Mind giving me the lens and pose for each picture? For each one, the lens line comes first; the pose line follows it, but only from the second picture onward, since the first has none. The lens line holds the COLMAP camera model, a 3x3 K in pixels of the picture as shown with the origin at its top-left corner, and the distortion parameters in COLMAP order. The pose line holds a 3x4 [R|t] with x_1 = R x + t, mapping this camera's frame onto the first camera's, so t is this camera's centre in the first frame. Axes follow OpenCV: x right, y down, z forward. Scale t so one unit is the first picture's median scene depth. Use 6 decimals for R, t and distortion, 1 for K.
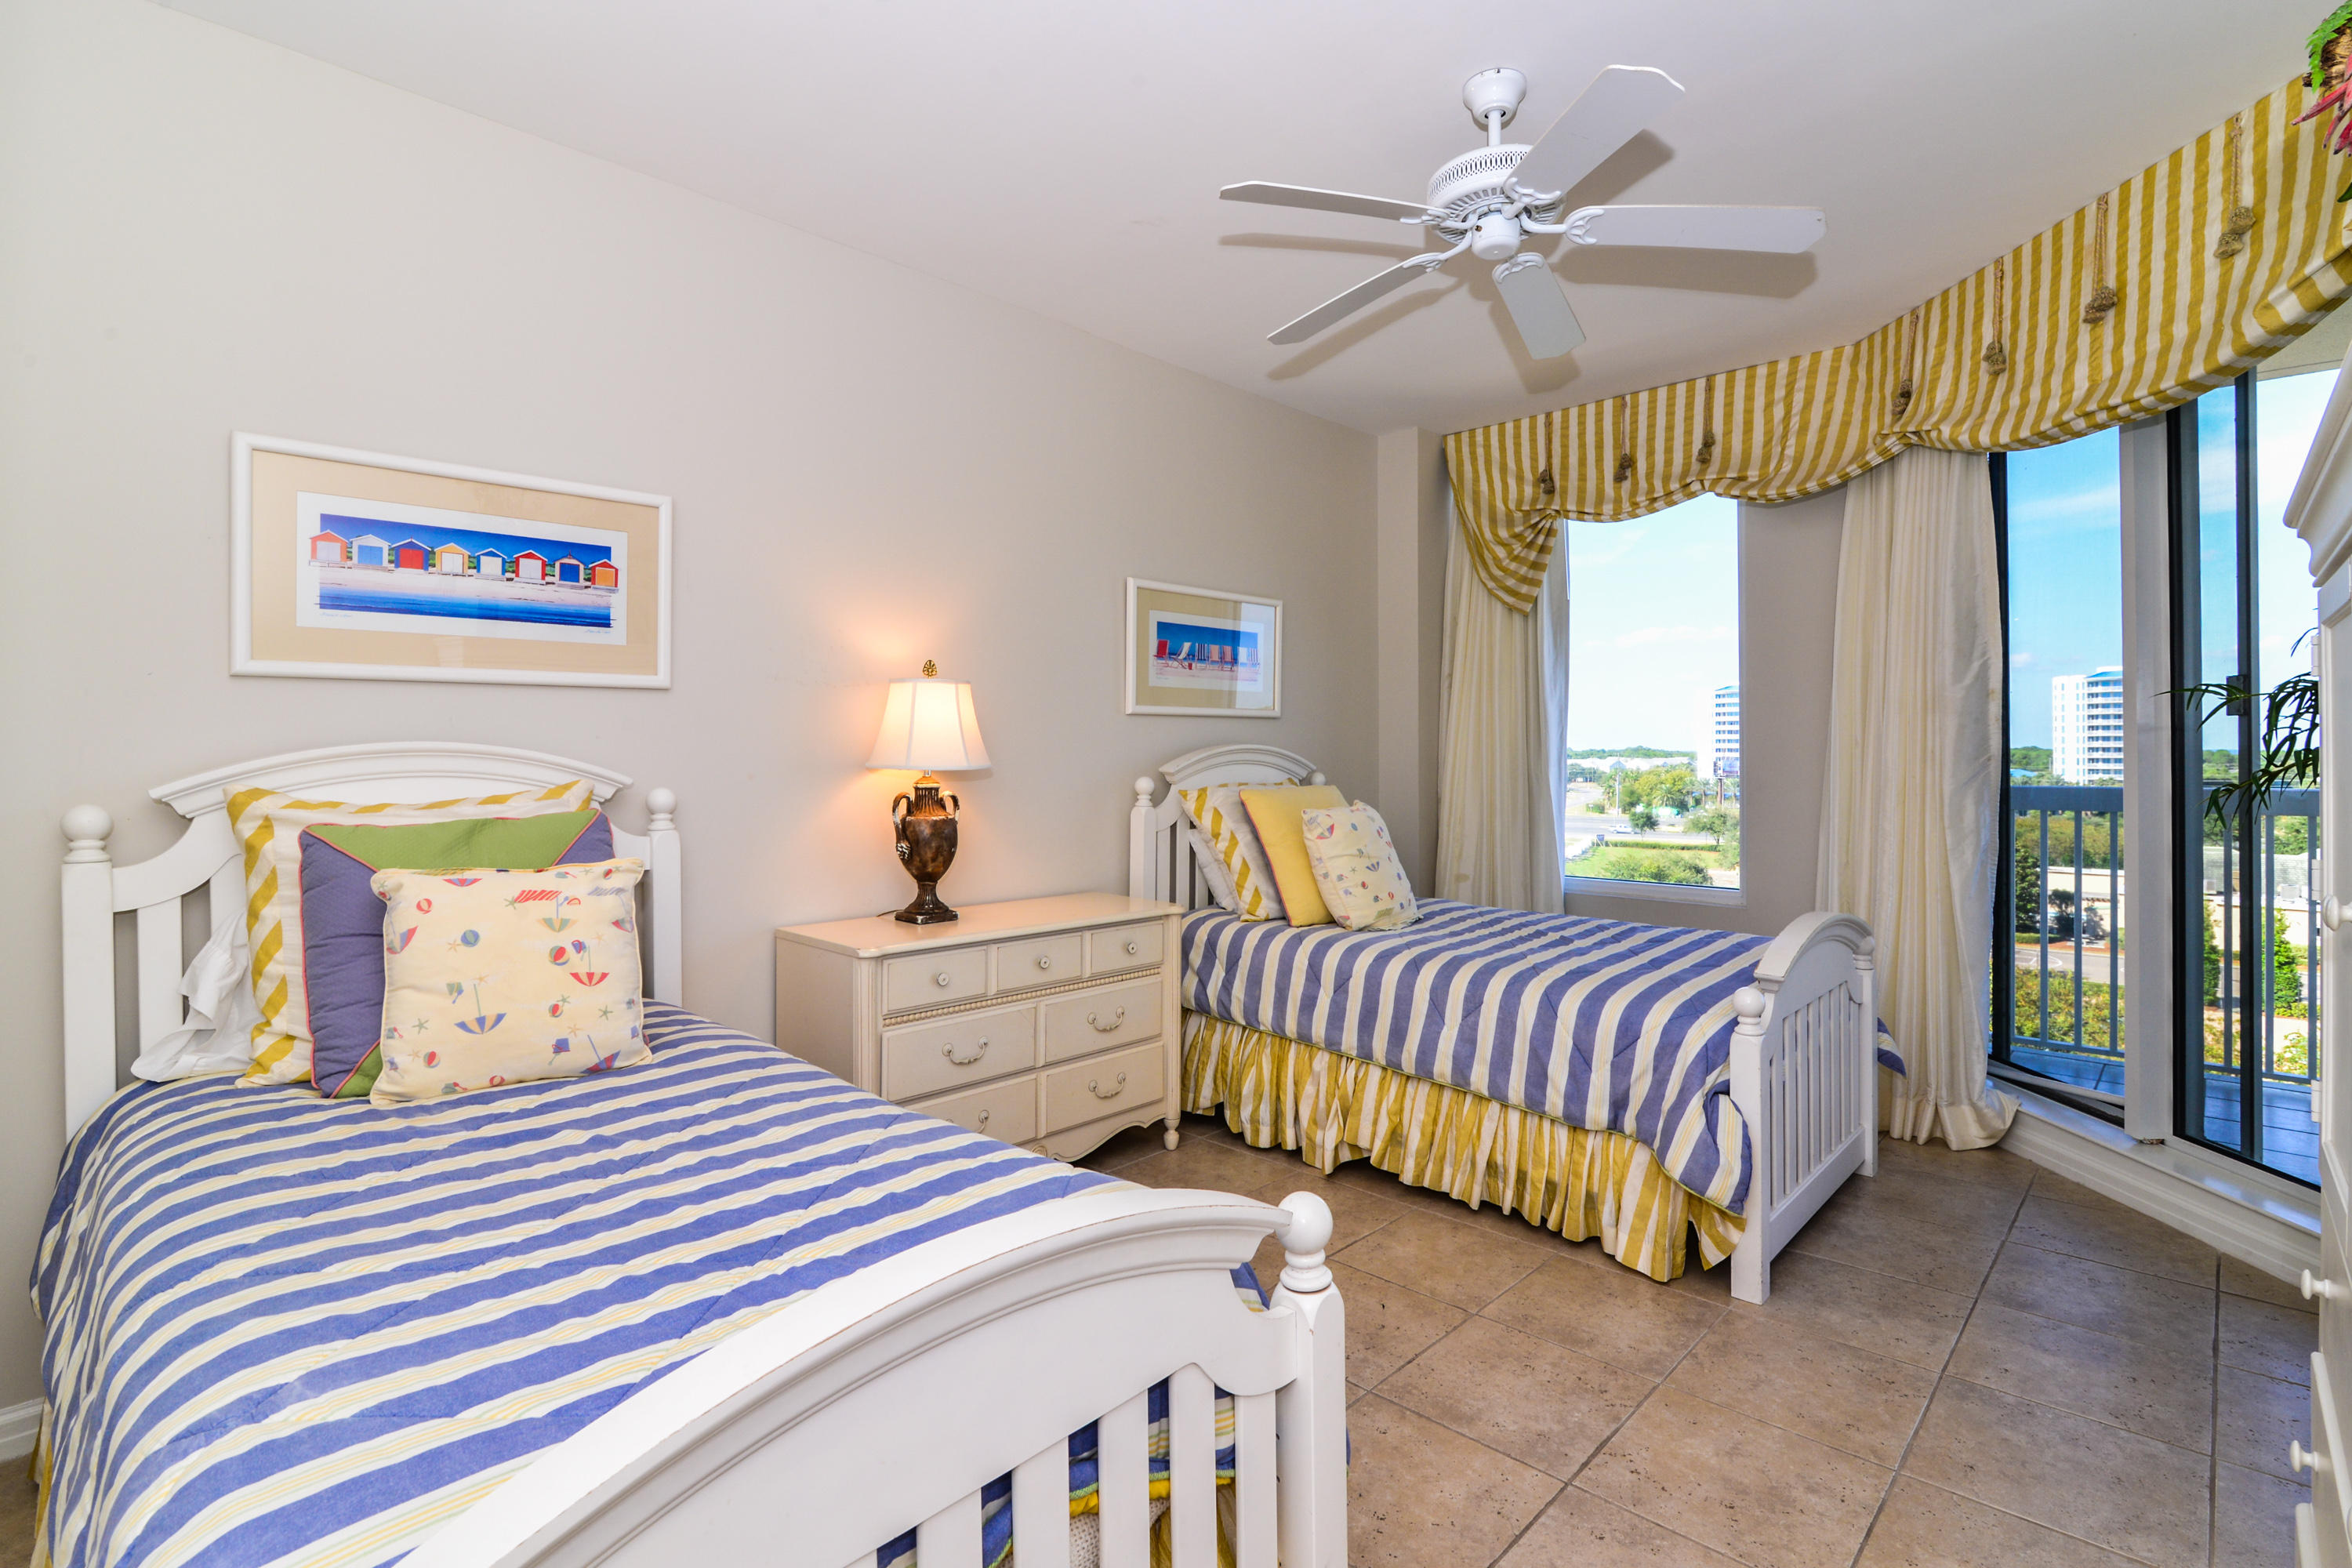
lens RADIAL K [[1113.1, 0, 1176.2], [0, 1113.1, 728.7], [0, 0, 1]] dist [0.000458, -0.000100]
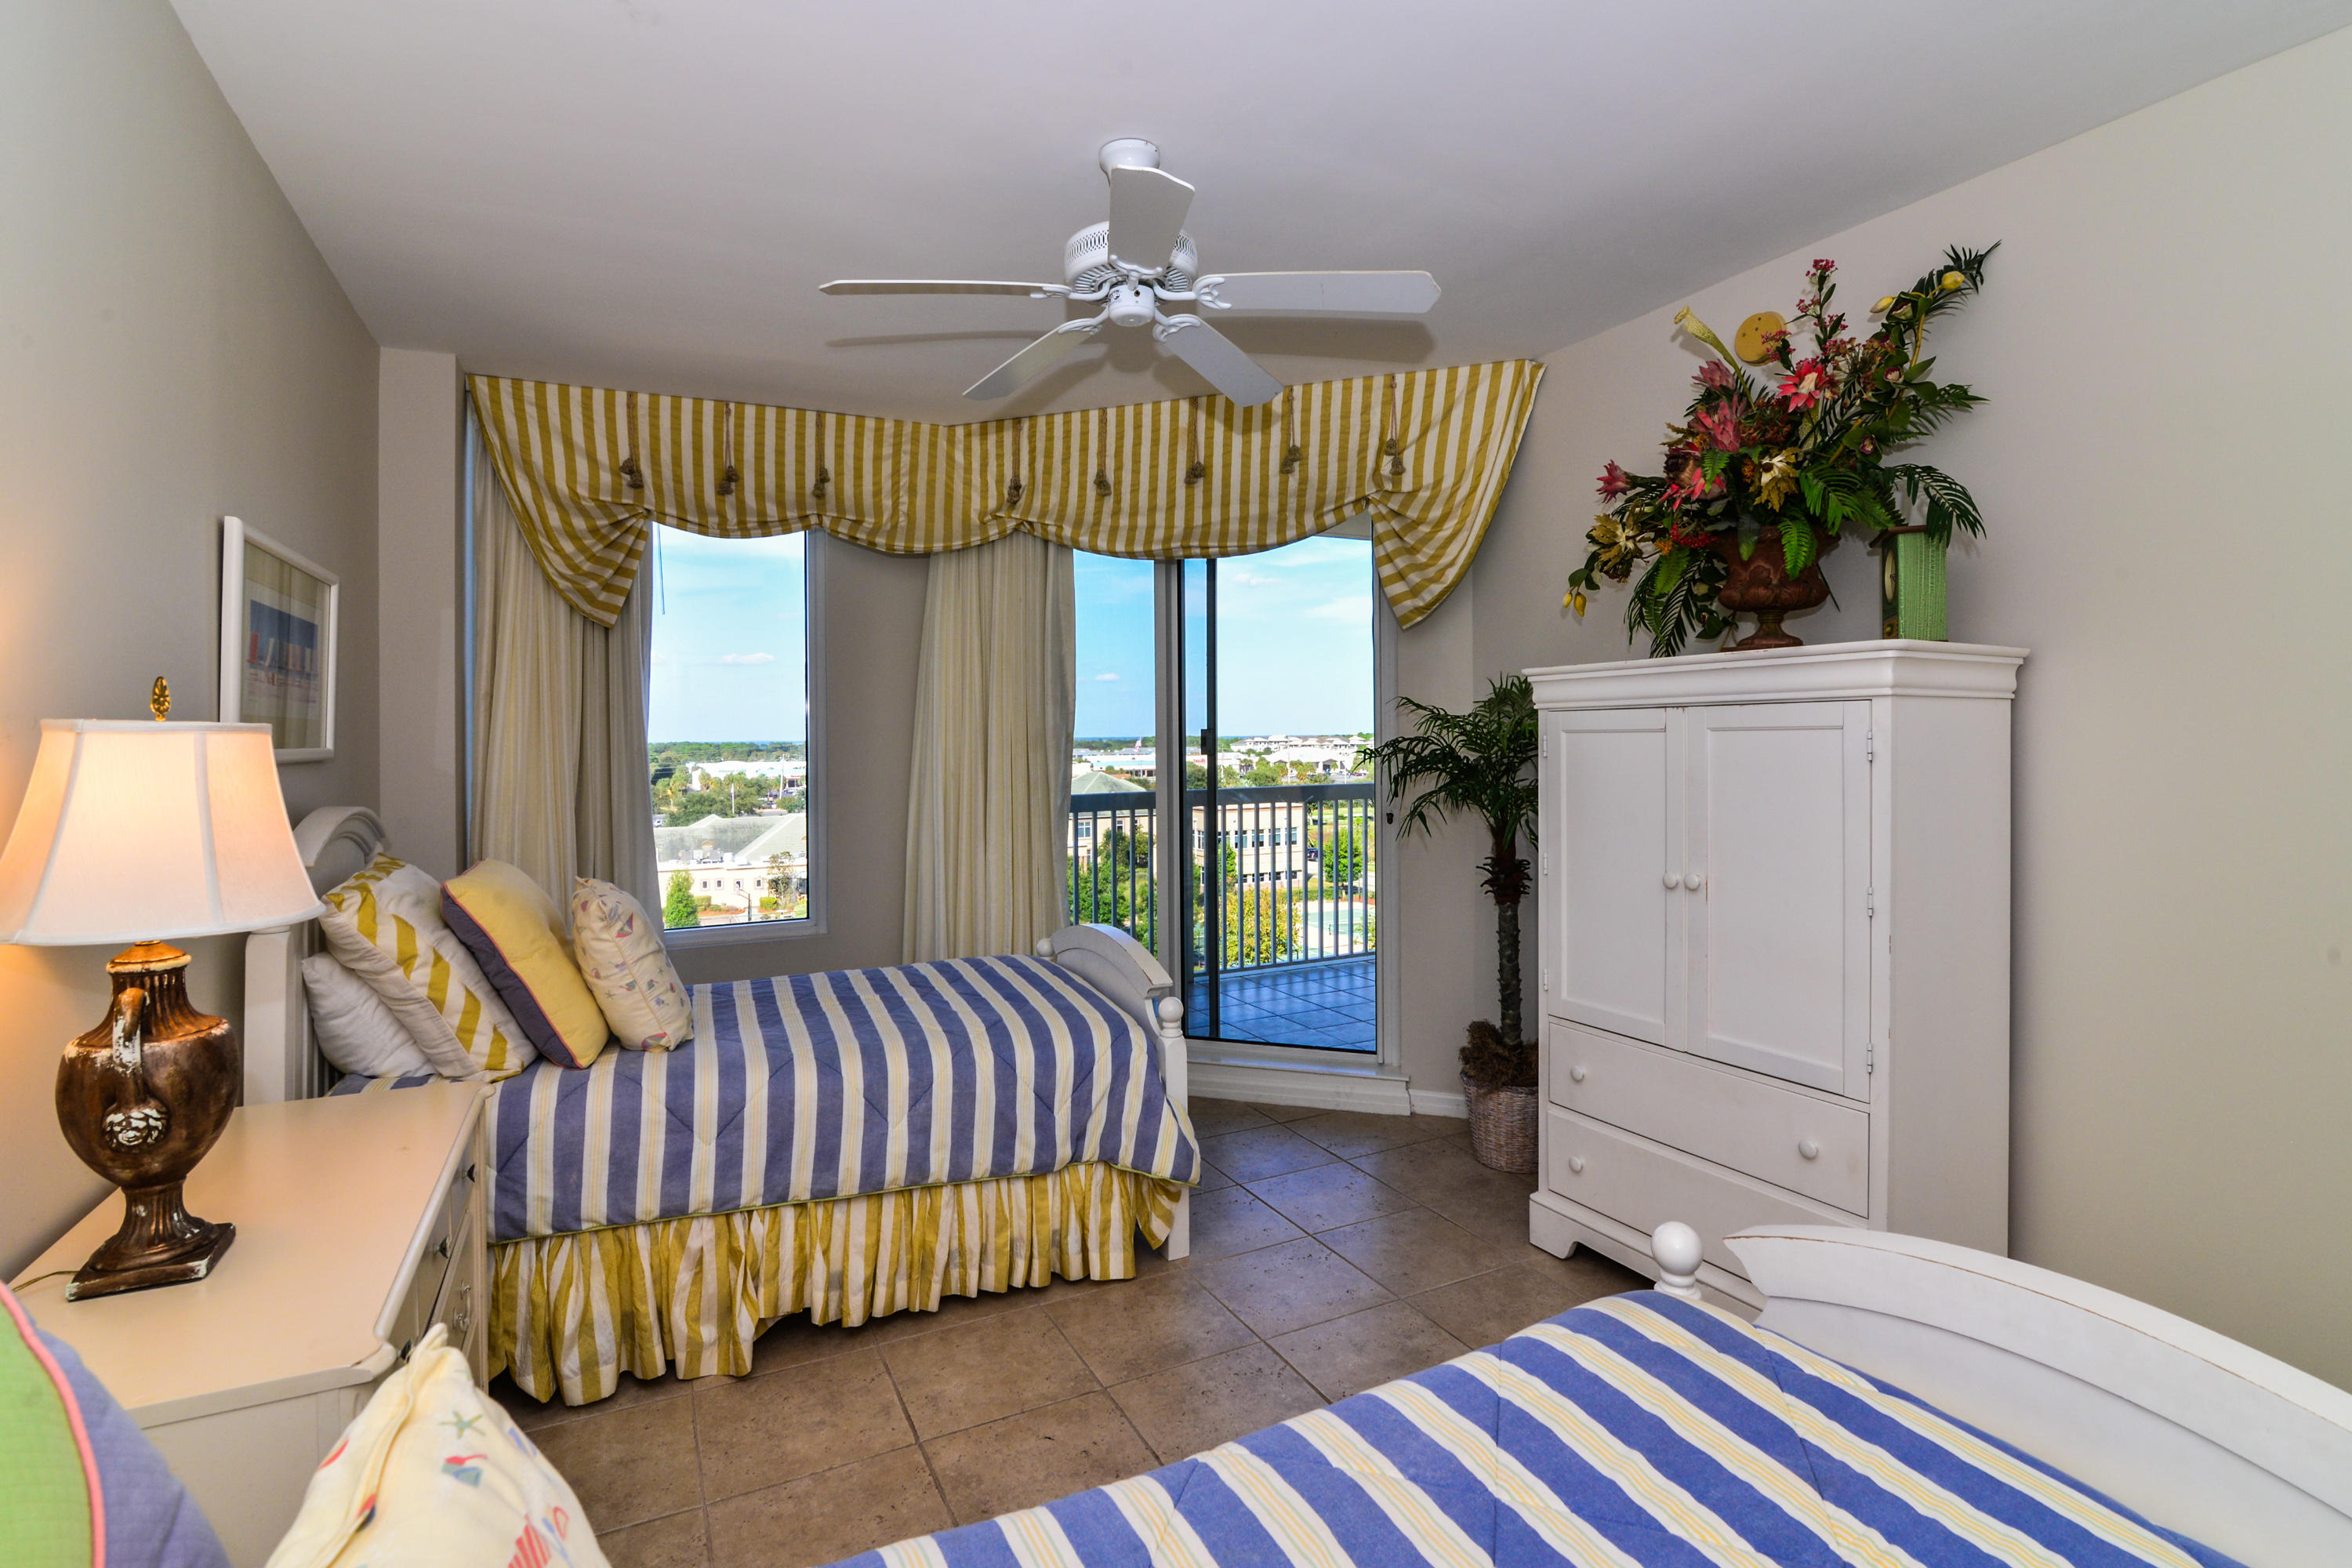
lens RADIAL K [[1143.9, 0, 1179.9], [0, 1143.9, 741.6], [0, 0, 1]] dist [0.002571, 0.000184]
pose [[0.341095, -0.004676, 0.940017, -0.417299], [-0.007117, 0.999946, 0.007557, -0.033856], [-0.940002, -0.009268, 0.341044, 0.379564]]
